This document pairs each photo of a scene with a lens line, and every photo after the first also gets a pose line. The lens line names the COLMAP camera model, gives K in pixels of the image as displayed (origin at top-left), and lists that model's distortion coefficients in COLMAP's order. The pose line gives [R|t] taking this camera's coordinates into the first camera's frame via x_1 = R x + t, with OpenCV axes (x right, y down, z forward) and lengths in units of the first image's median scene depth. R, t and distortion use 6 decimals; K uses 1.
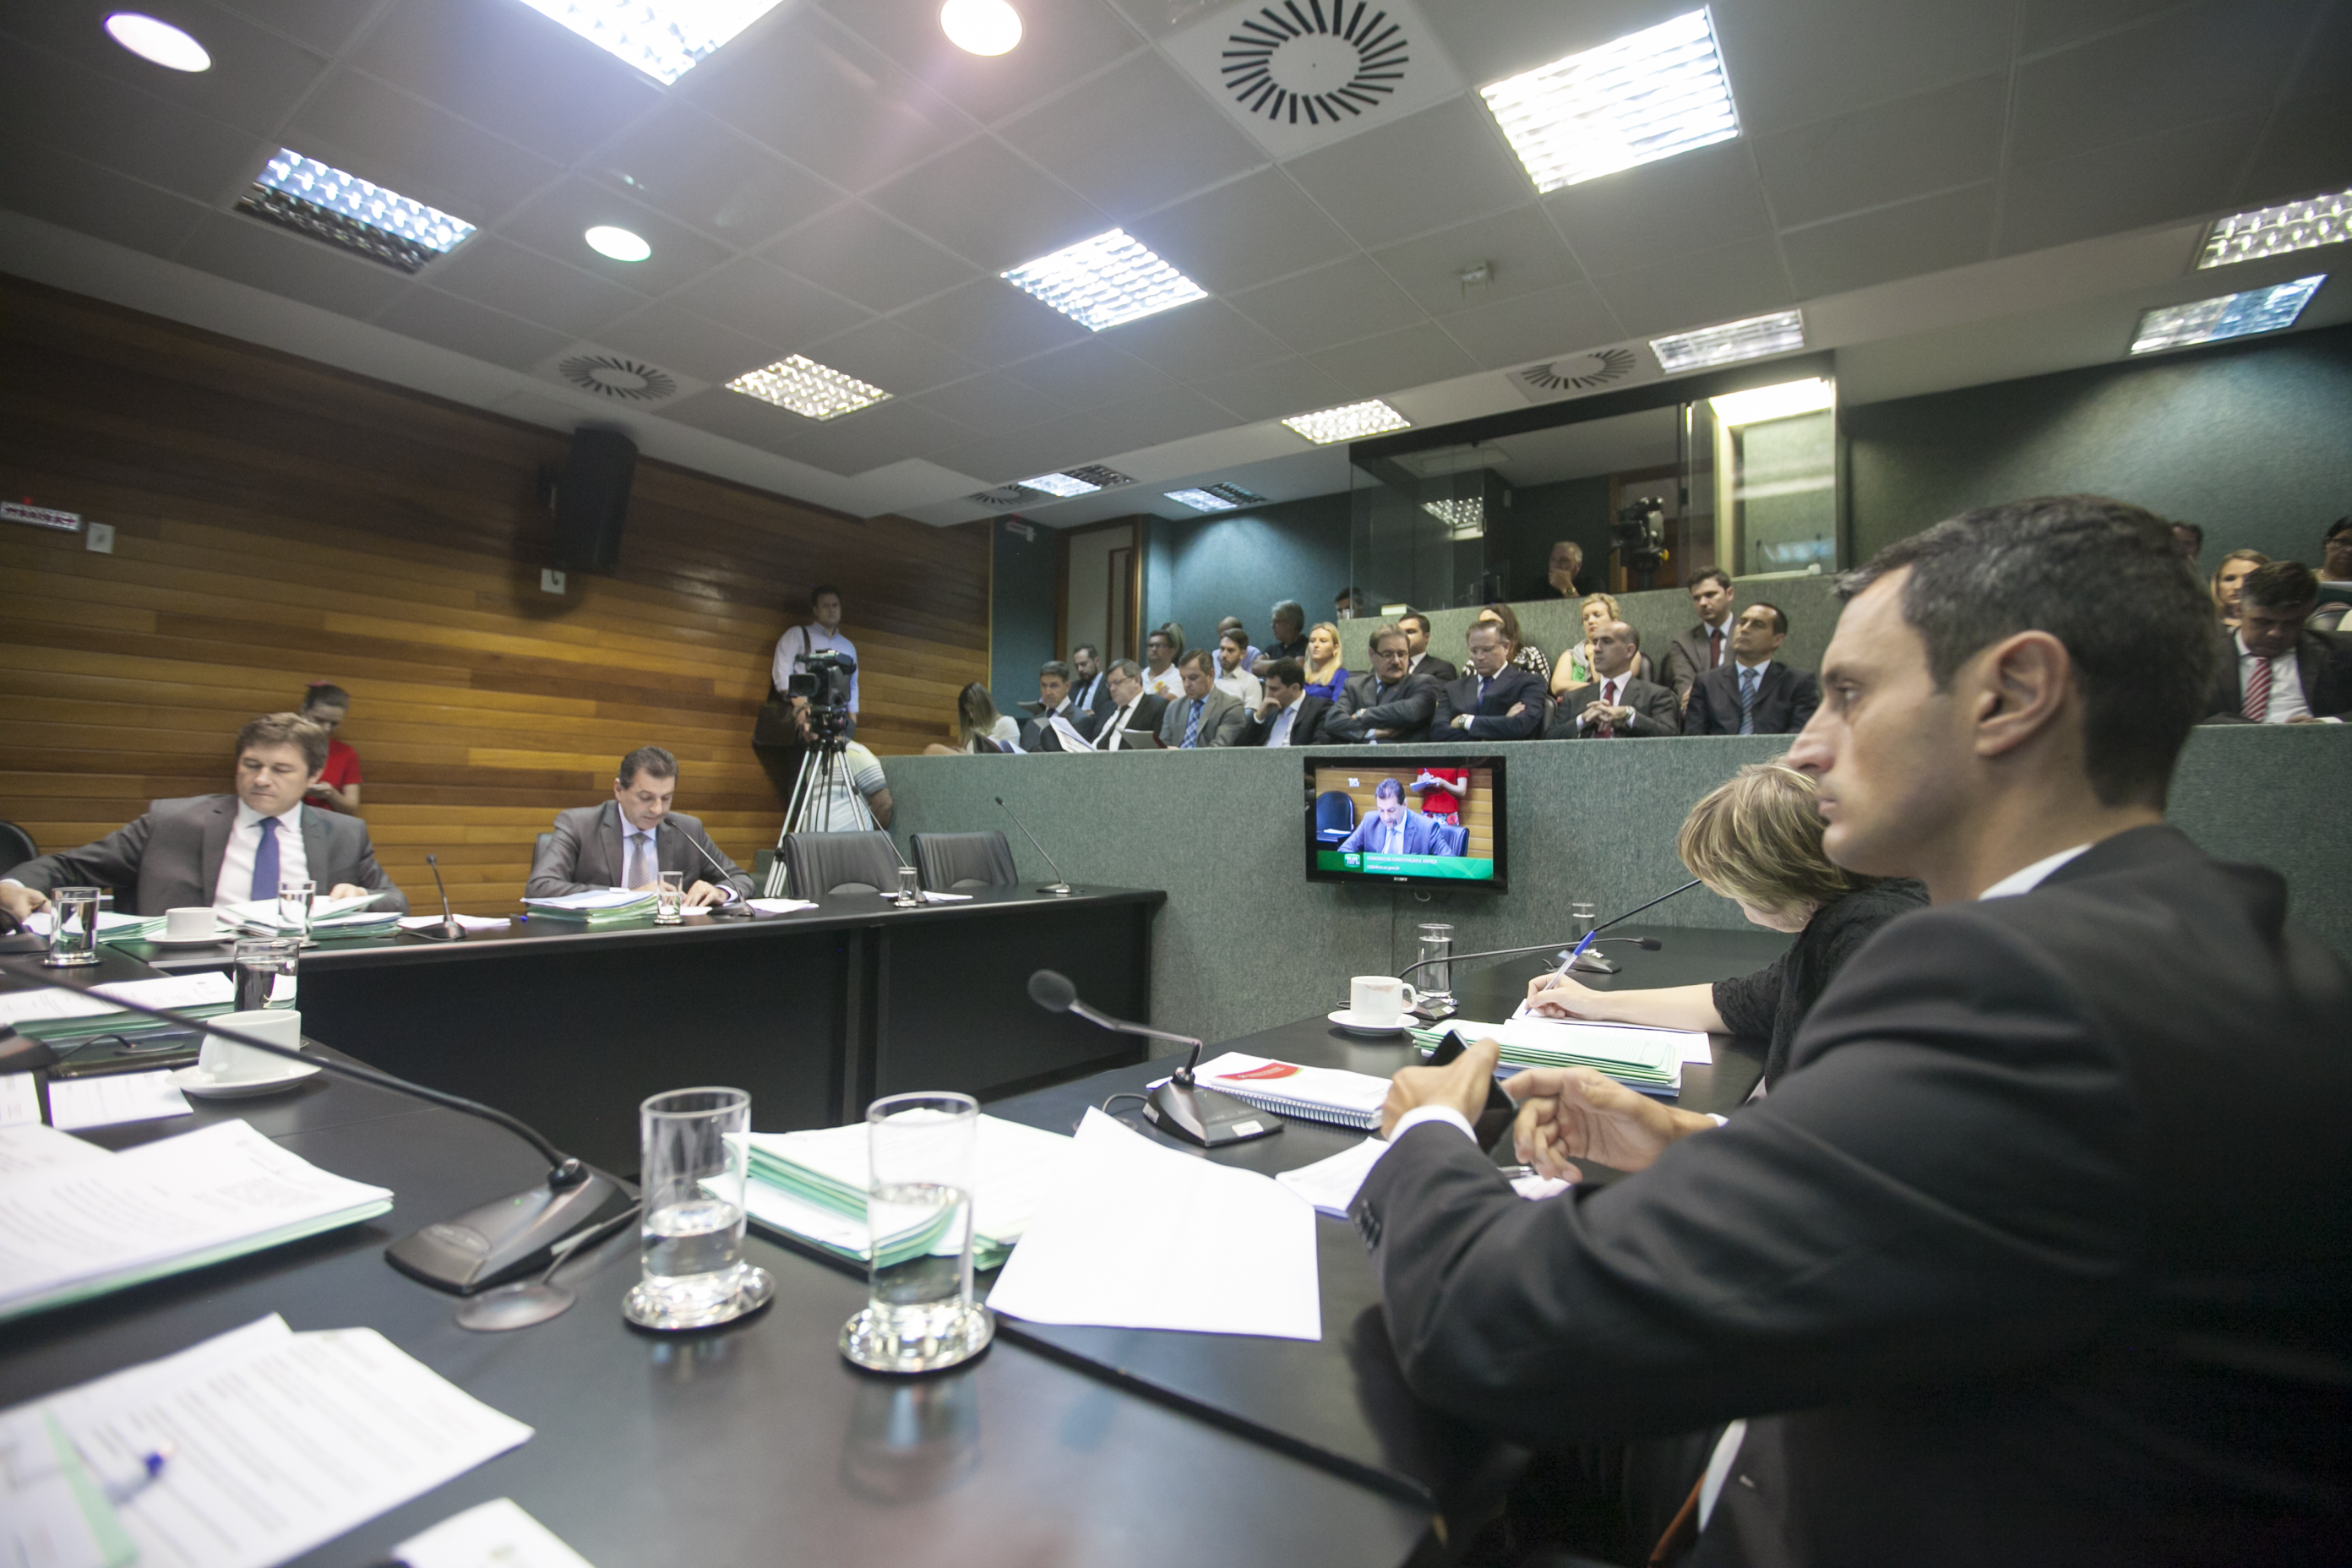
lens RADIAL K [[1079.8, 0, 1176.0], [0, 1079.8, 784.0], [0, 0, 1]] dist [-0.050173, 0.000749]
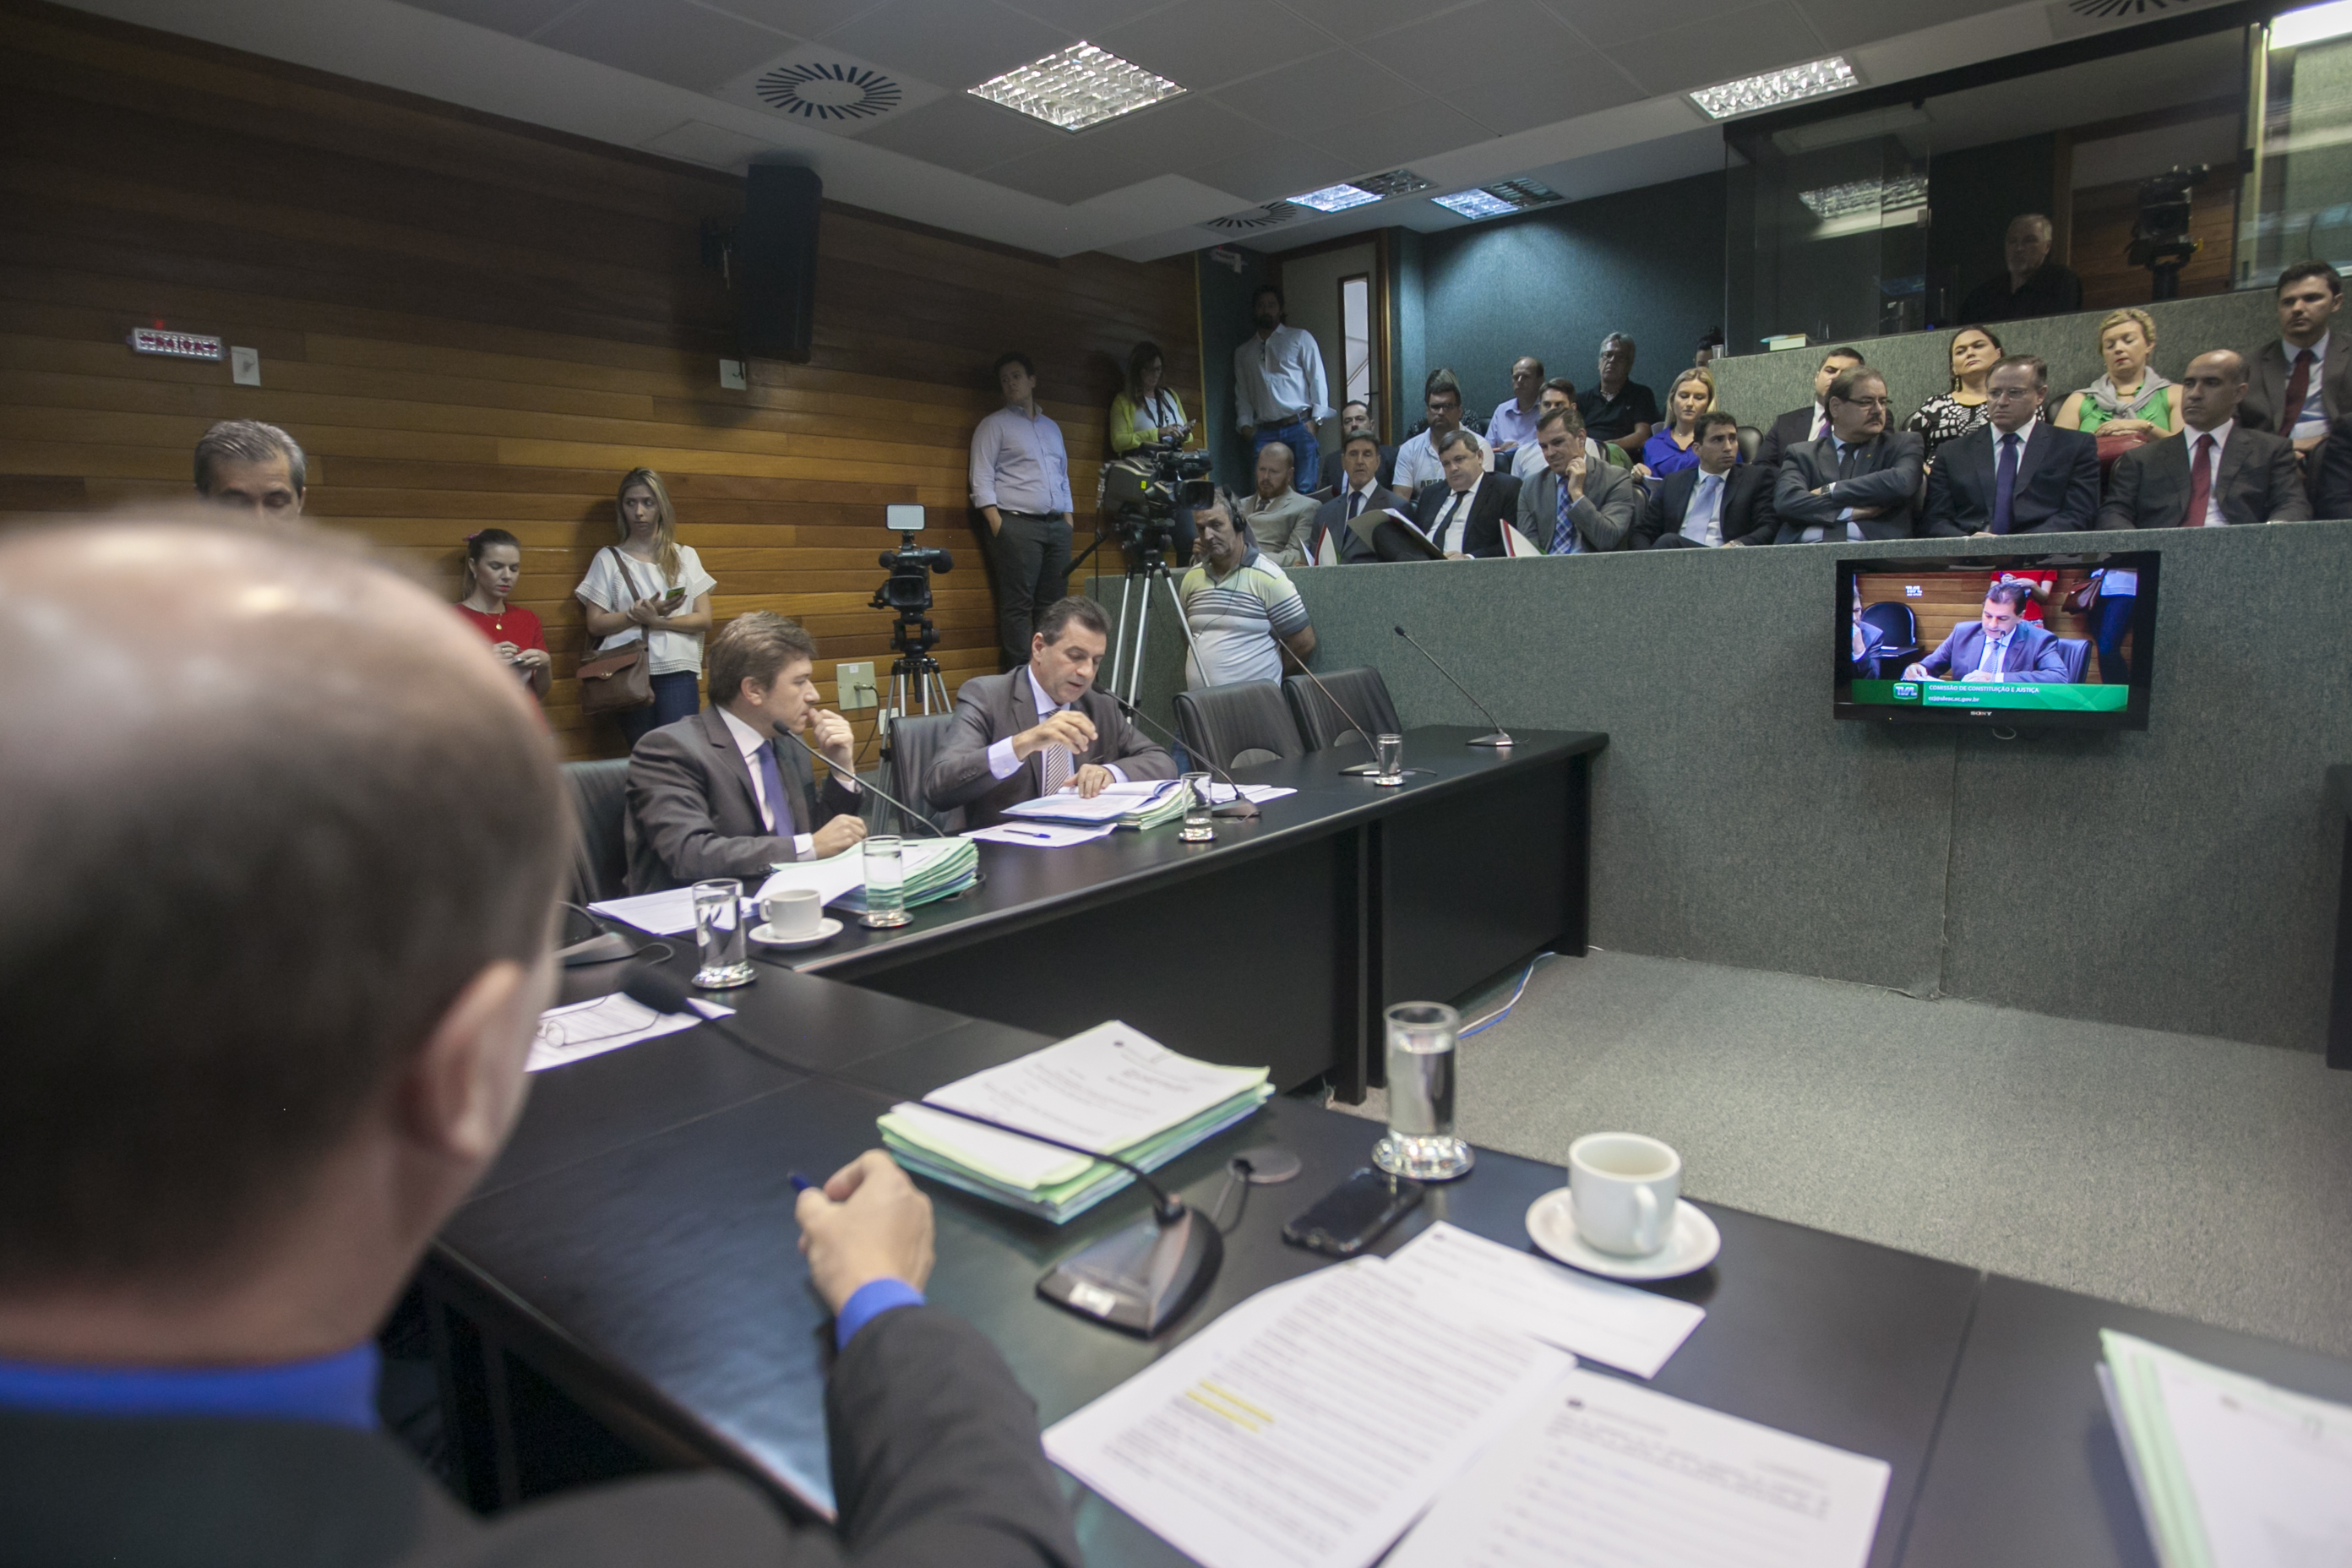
lens RADIAL K [[1262.2, 0, 1074.2], [0, 1262.2, 783.3], [0, 0, 1]] dist [-0.067108, 0.026408]
pose [[0.996465, -0.048658, -0.068477, -0.310643], [0.060415, 0.981492, 0.181722, -0.050935], [0.058367, -0.185216, 0.980963, 0.059194]]
